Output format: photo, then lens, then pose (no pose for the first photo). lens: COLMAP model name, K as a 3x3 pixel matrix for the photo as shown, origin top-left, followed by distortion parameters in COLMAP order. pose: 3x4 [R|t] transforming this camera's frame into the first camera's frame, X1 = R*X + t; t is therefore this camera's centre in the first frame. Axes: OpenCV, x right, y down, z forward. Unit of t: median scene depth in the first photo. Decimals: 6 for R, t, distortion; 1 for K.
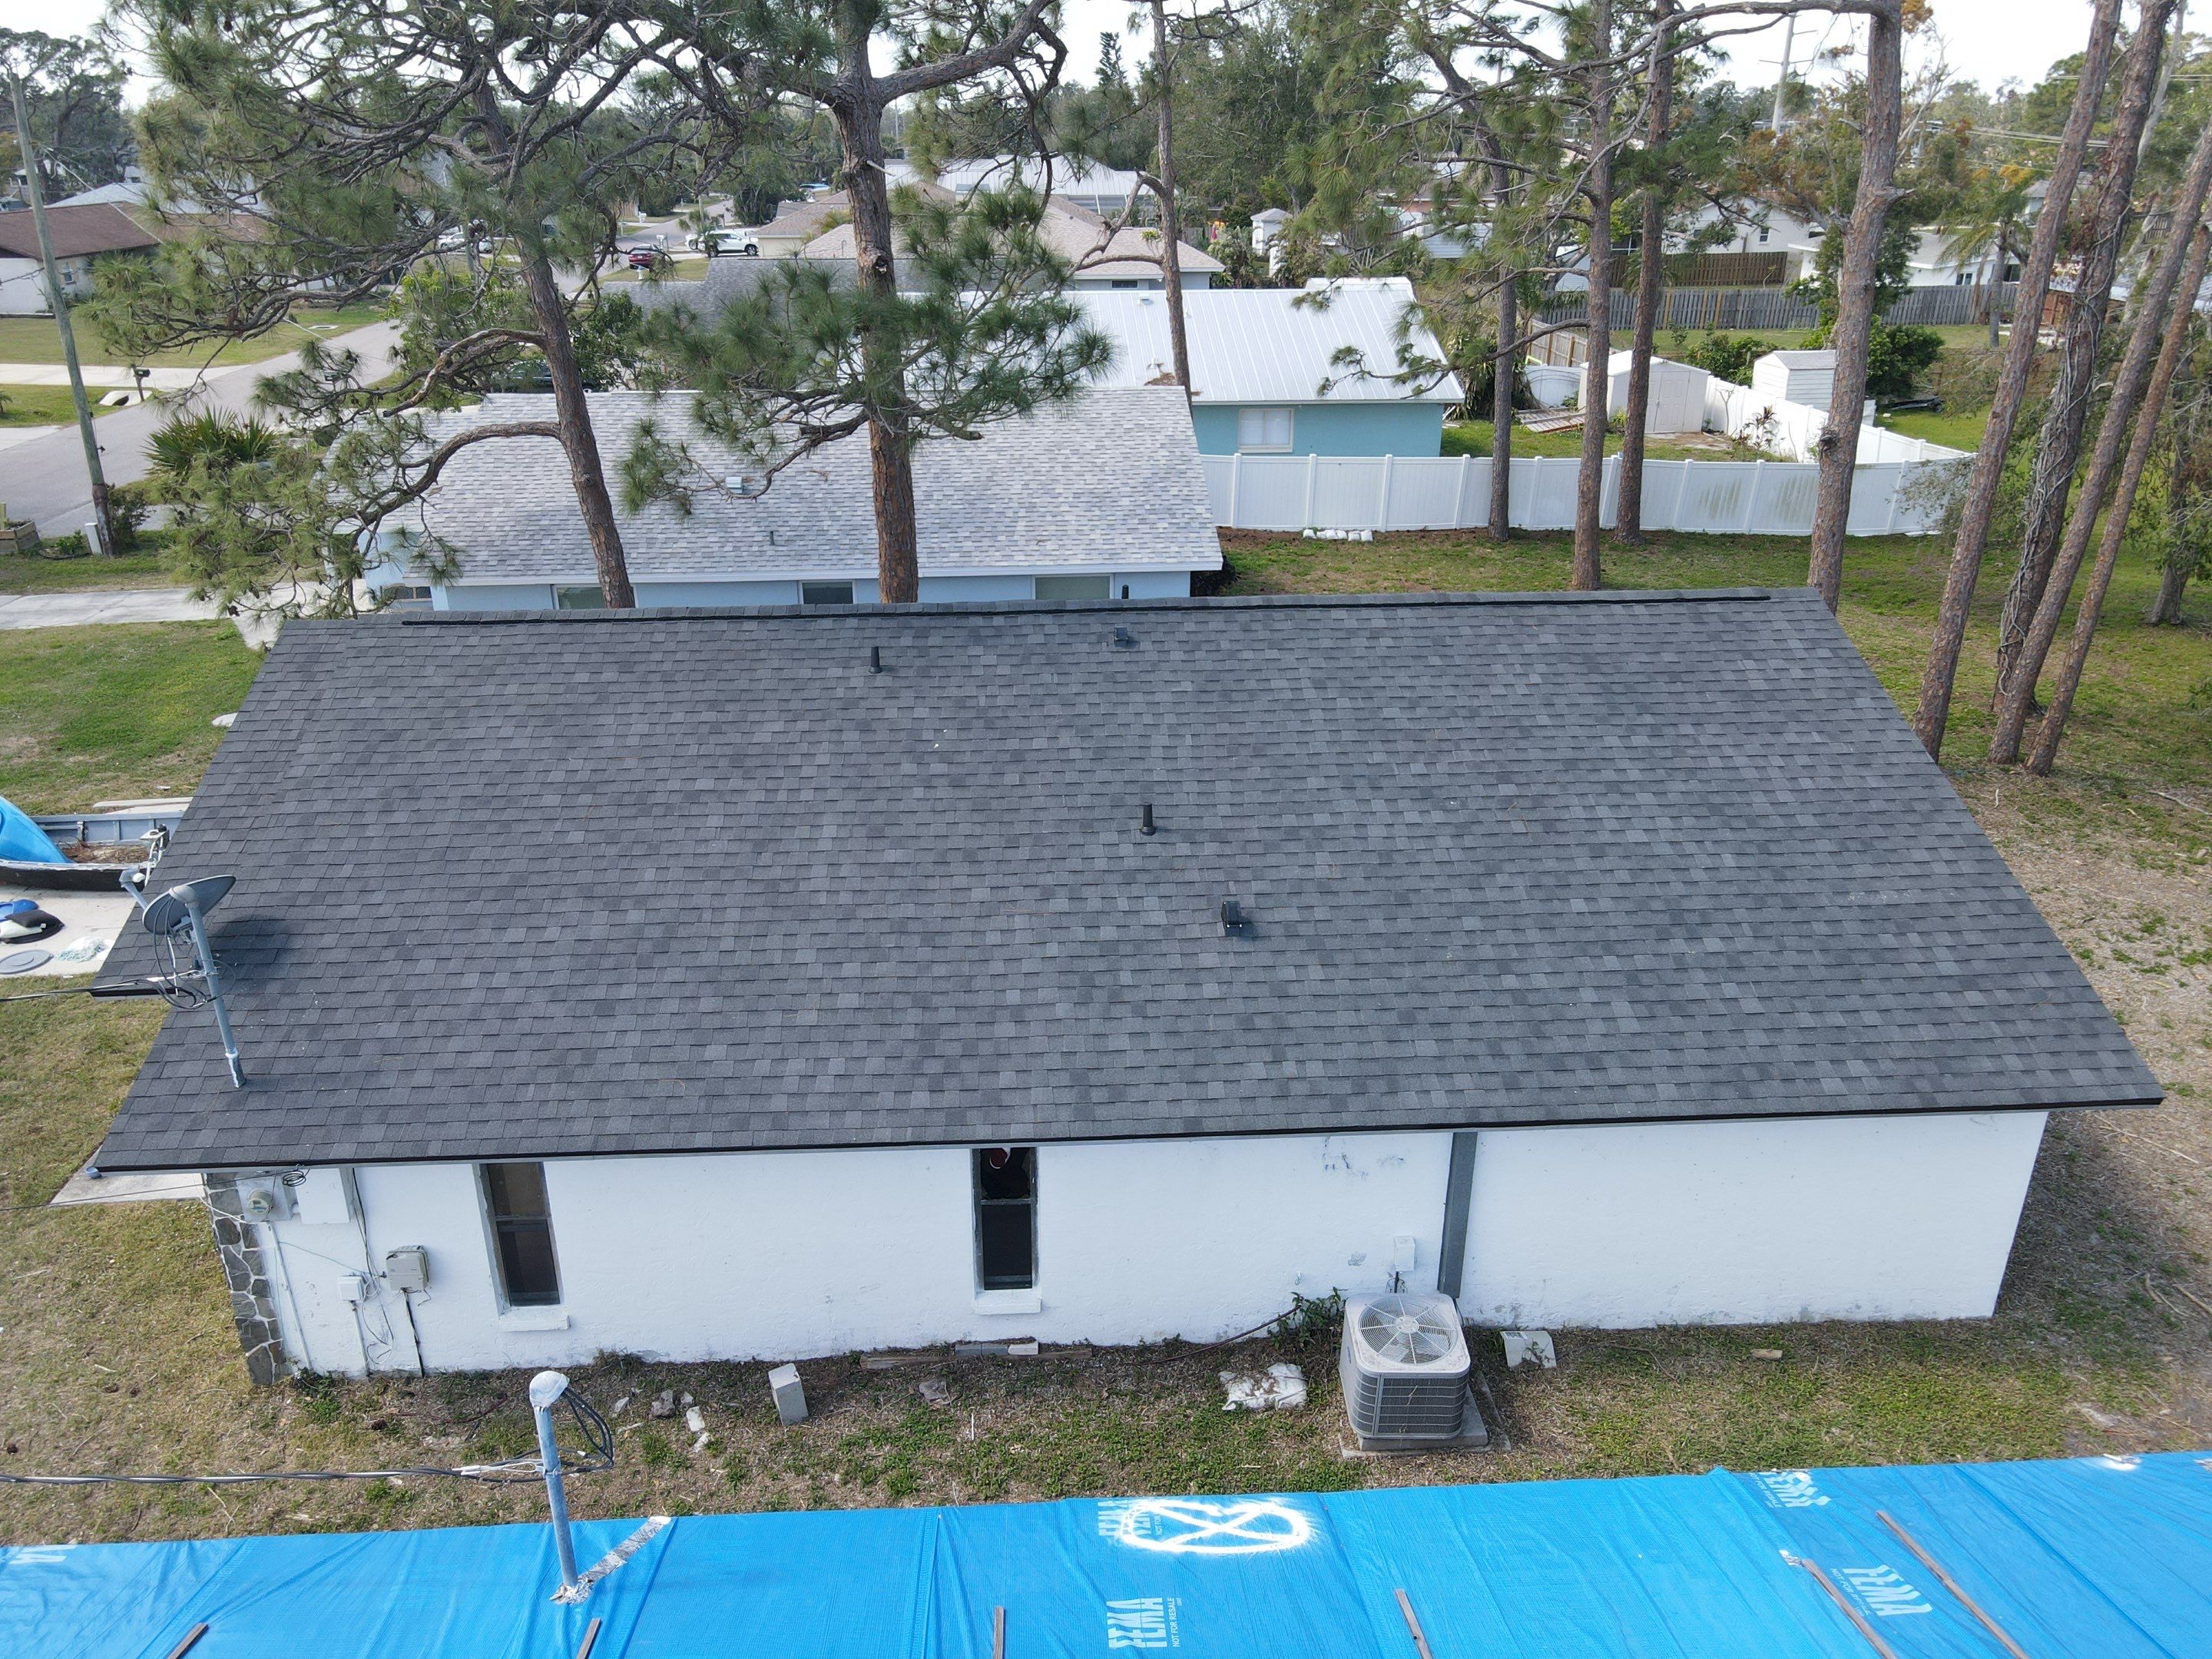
lens RADIAL K [[1607.1, 0, 1075.3], [0, 1607.1, 818.6], [0, 0, 1]] dist [0.000345, 0.009470]
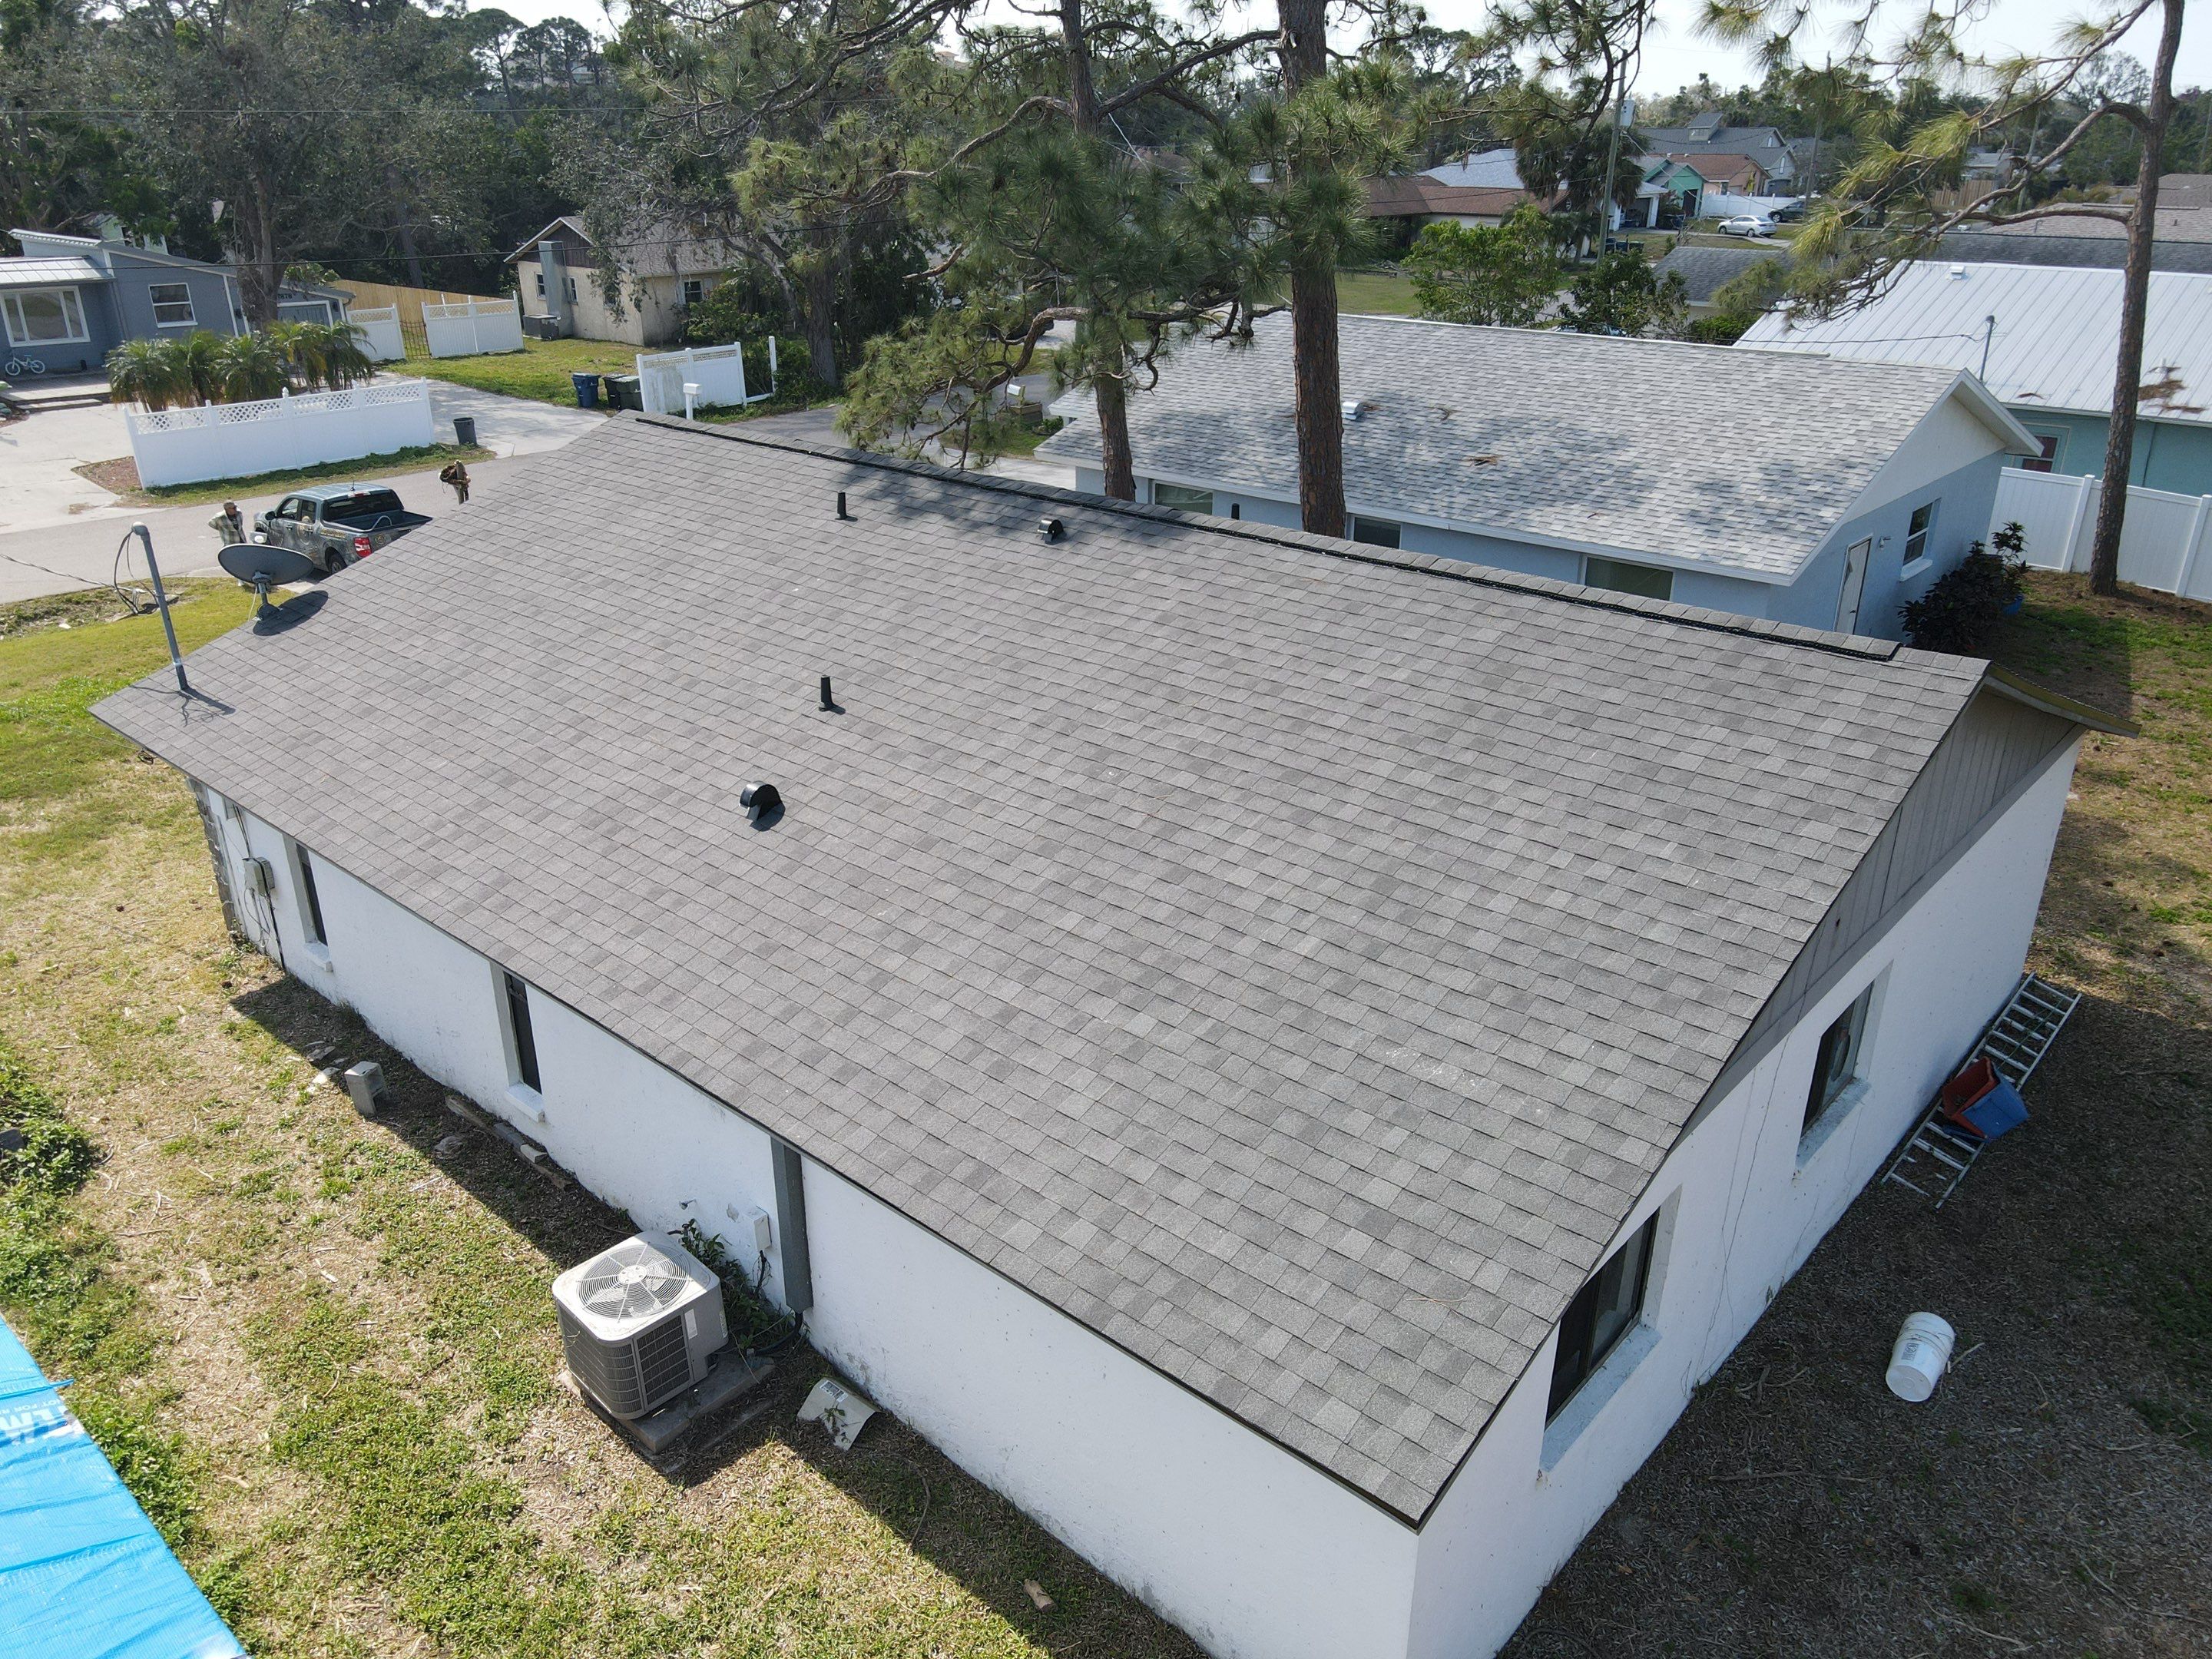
lens RADIAL K [[1607.1, 0, 1075.3], [0, 1607.1, 818.6], [0, 0, 1]] dist [0.000345, 0.009470]
pose [[0.704742, 0.281531, -0.651214, 0.797821], [-0.280848, 0.953619, 0.108333, -0.074307], [0.651508, 0.106545, 0.751122, 0.437800]]
